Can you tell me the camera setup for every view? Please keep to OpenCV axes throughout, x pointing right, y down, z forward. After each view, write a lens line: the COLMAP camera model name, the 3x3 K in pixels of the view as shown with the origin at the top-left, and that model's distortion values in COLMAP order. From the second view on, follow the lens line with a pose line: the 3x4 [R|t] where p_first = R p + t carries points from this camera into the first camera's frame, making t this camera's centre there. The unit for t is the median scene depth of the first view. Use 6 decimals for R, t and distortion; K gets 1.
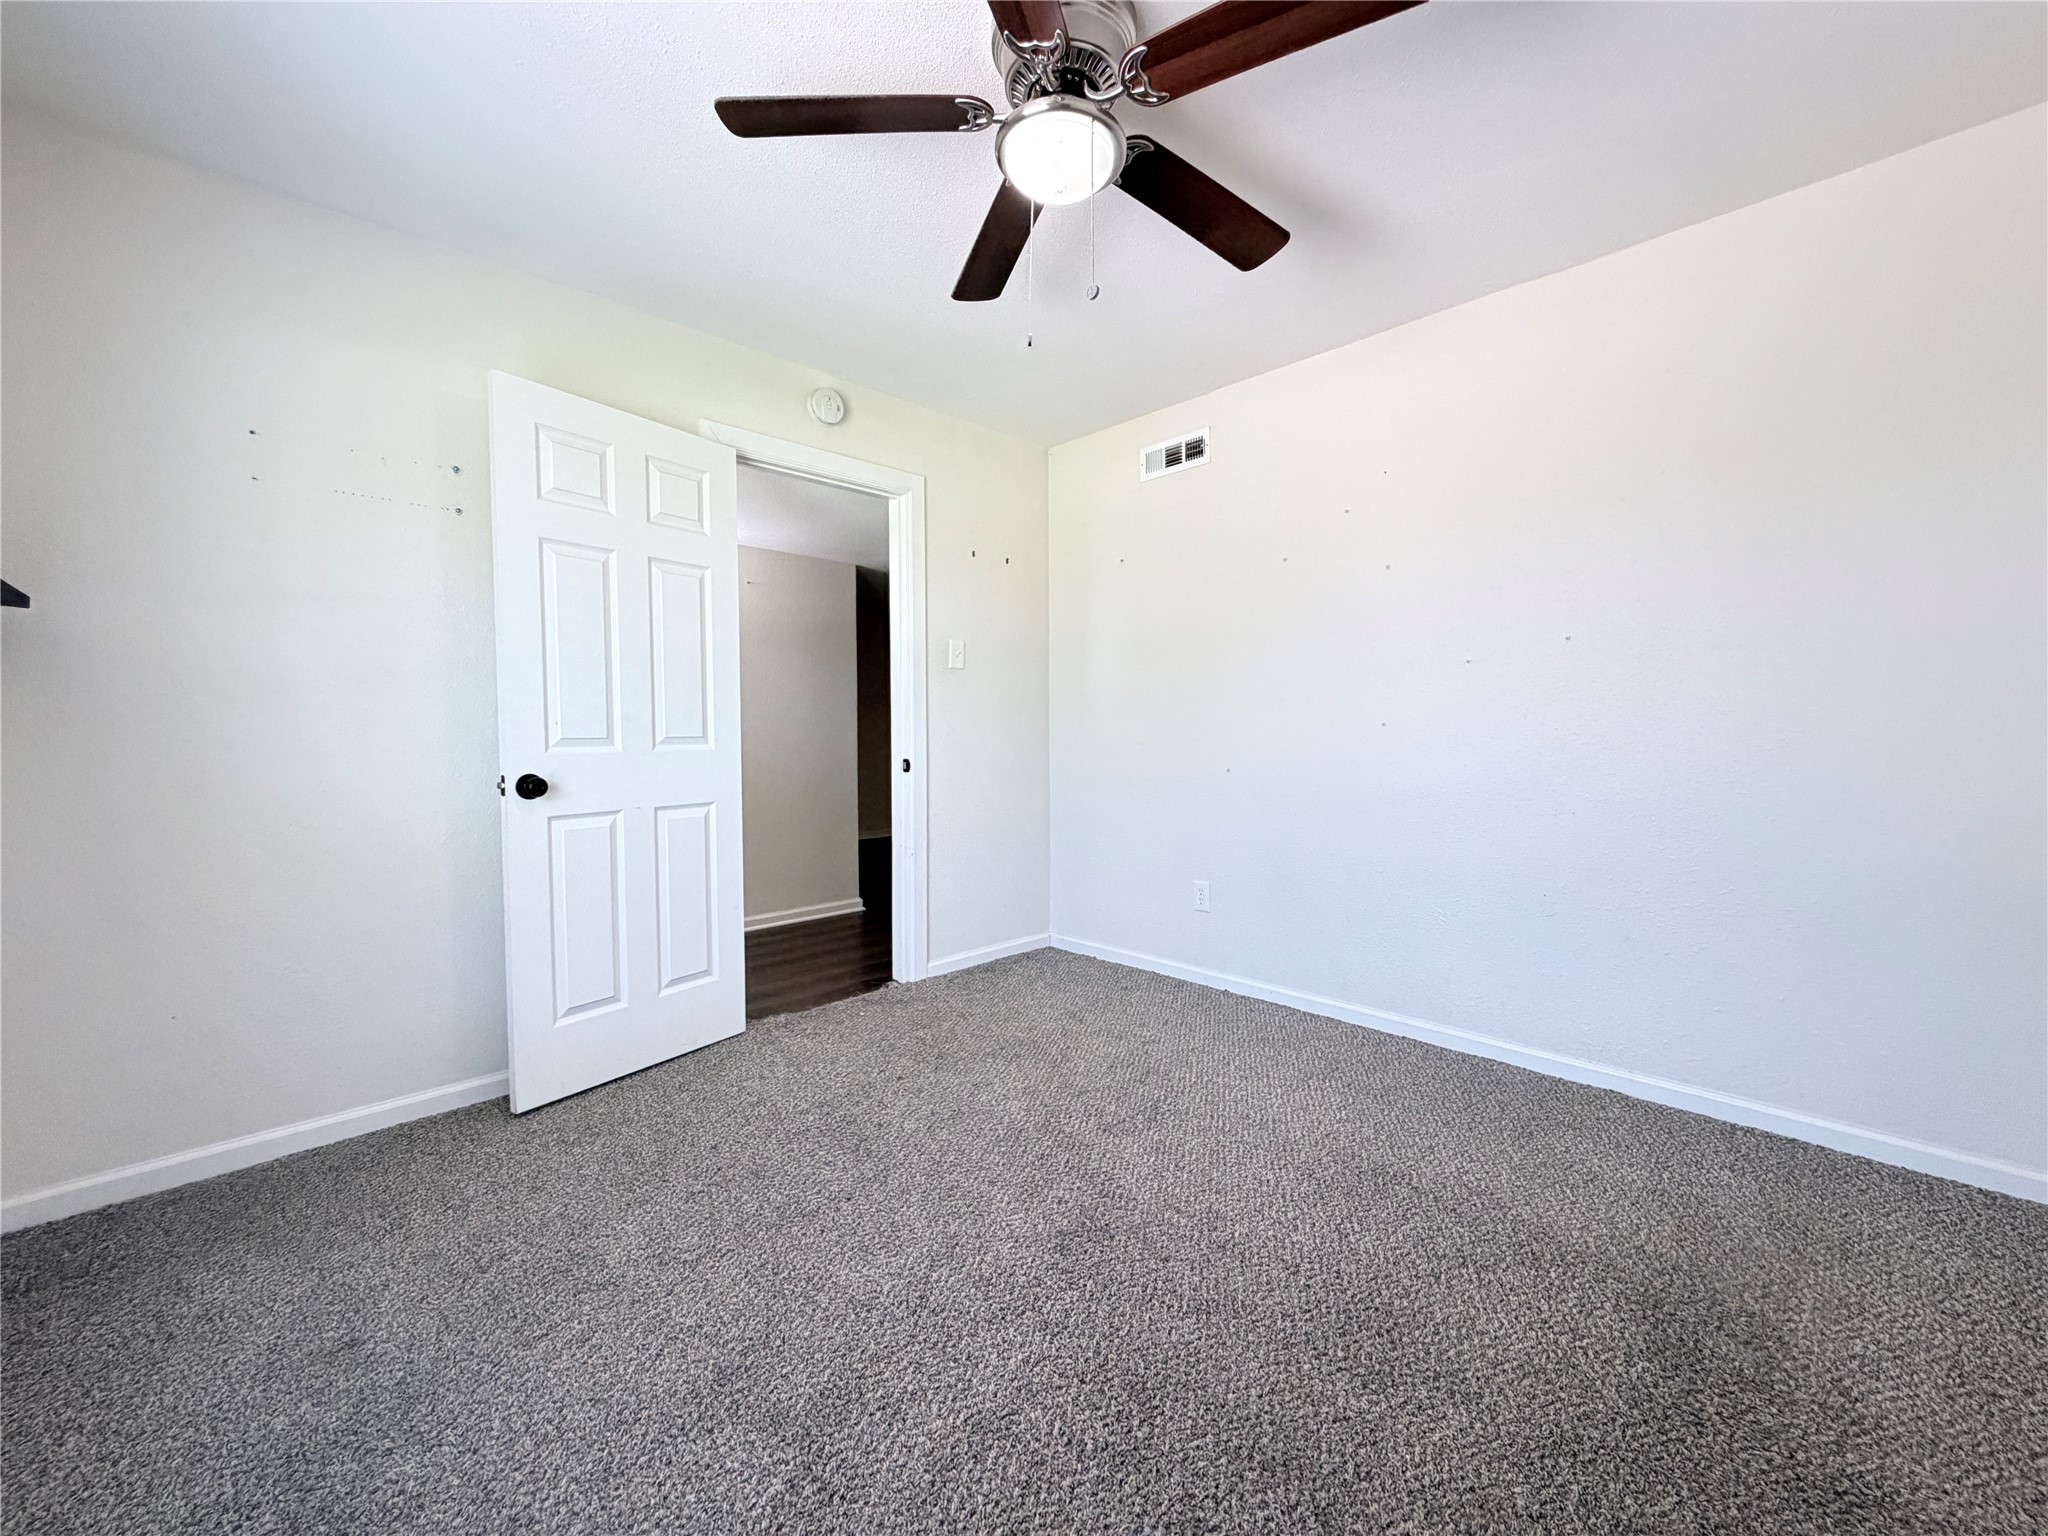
lens RADIAL K [[818.7, 0, 1020.7], [0, 818.7, 764.9], [0, 0, 1]] dist [-0.000191, -0.000212]
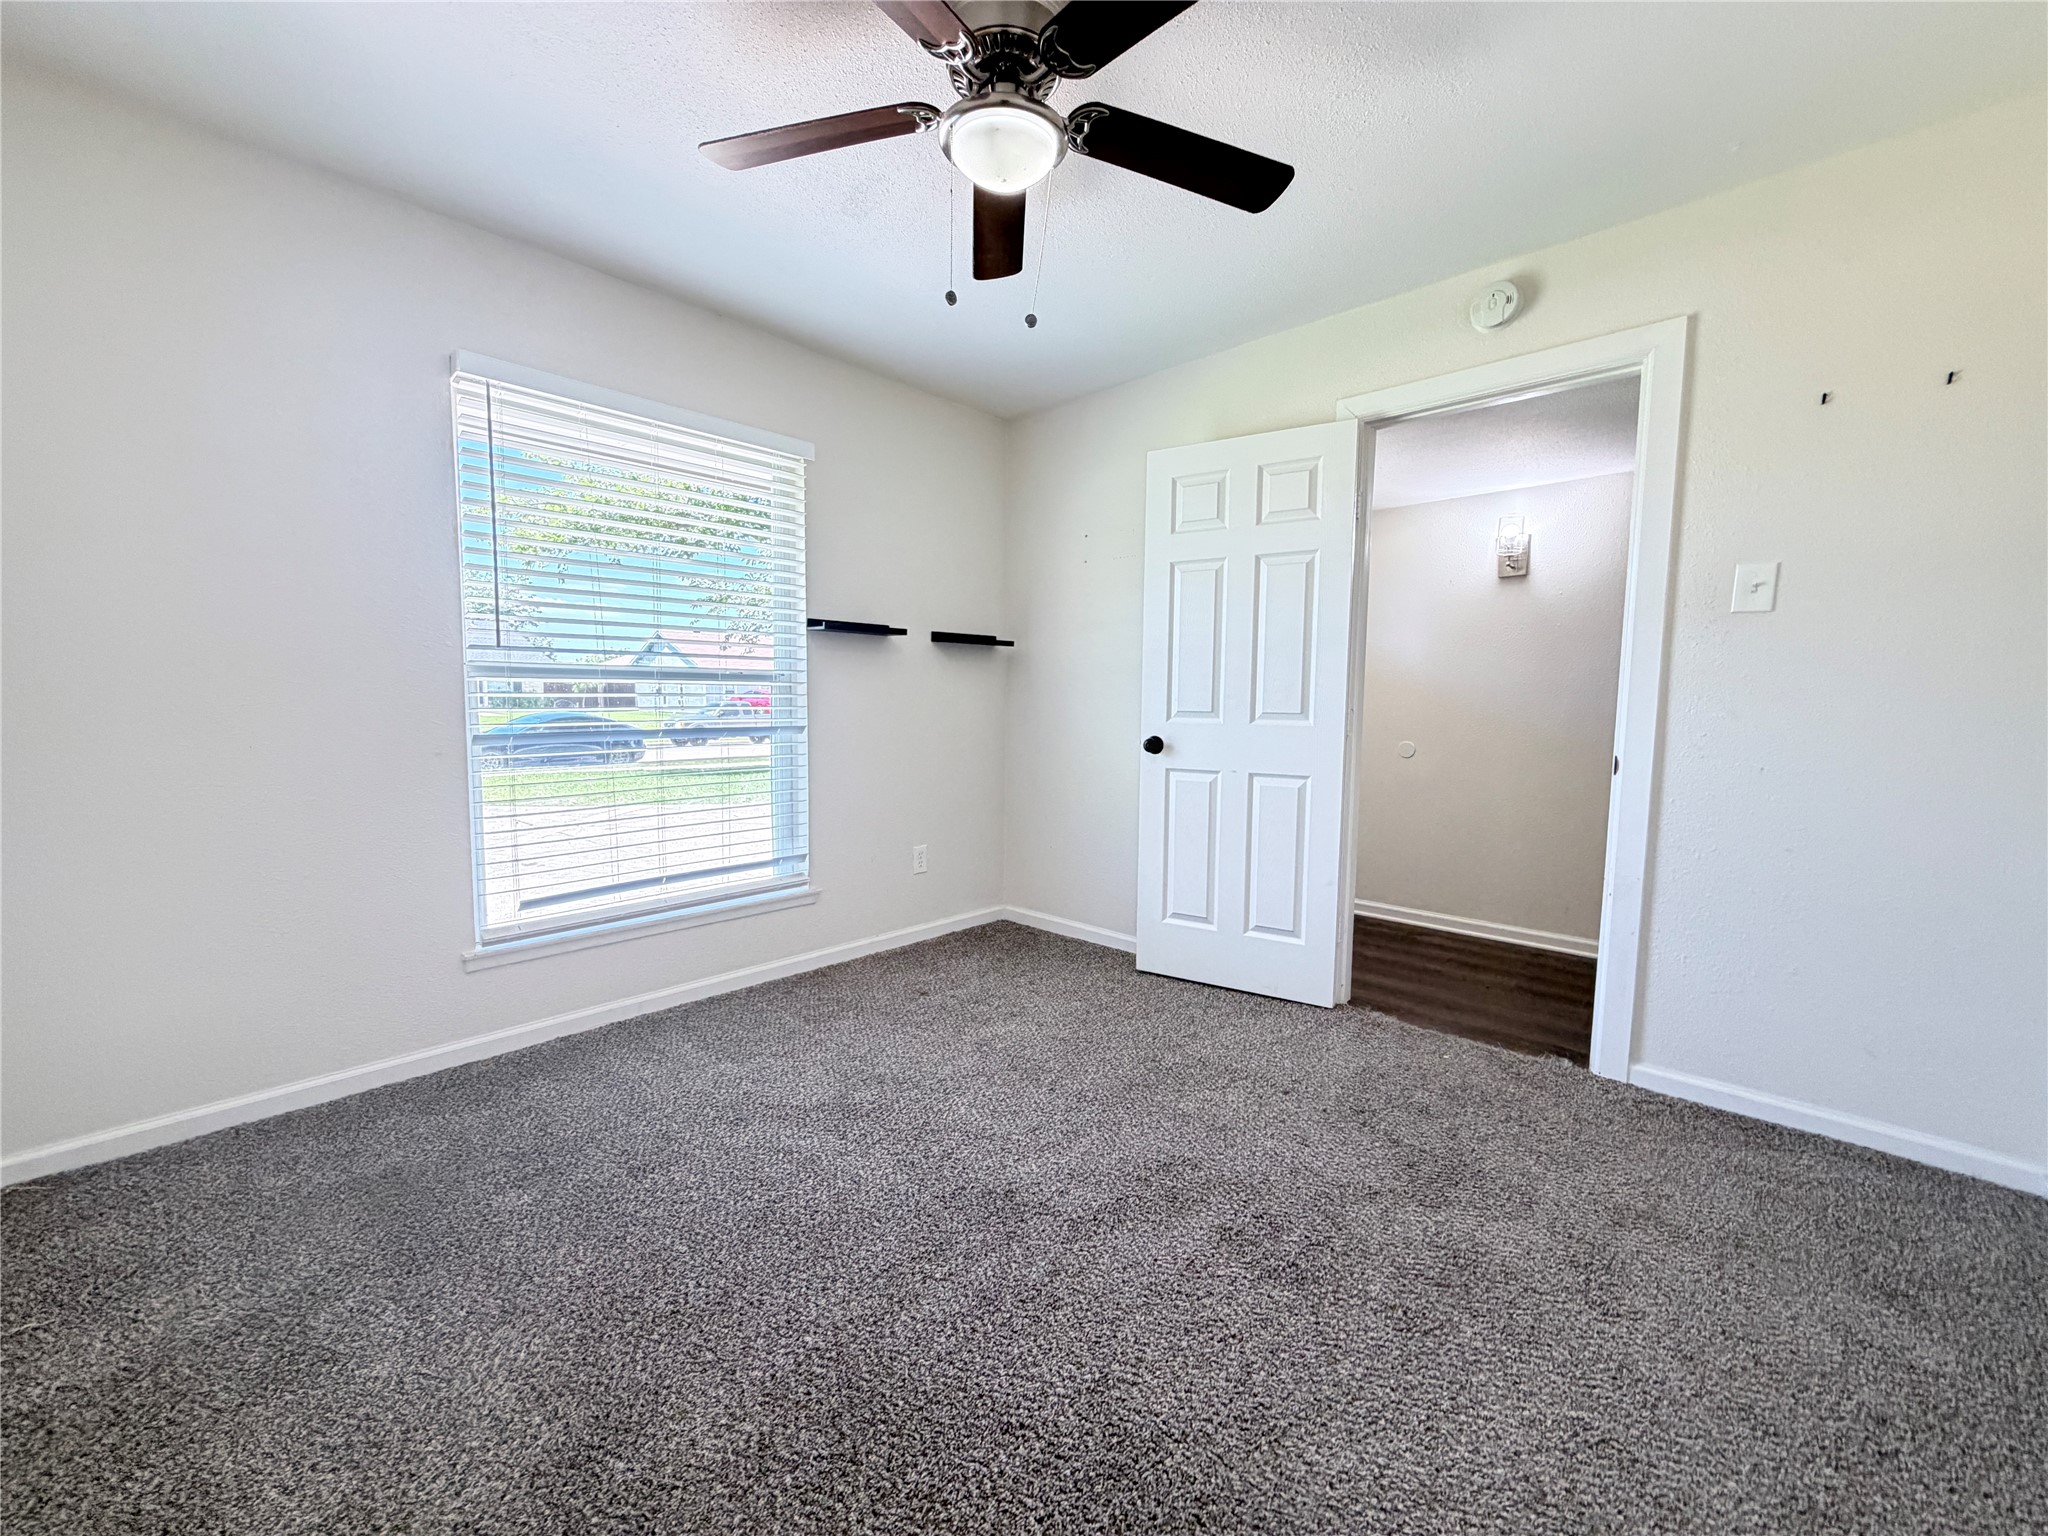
lens RADIAL K [[818.7, 0, 1020.7], [0, 818.7, 764.9], [0, 0, 1]] dist [-0.000191, -0.000212]
pose [[0.046184, 0.091380, -0.994745, 0.653935], [-0.052092, 0.994673, 0.088955, -0.043416], [0.997574, 0.047710, 0.050698, 0.585061]]
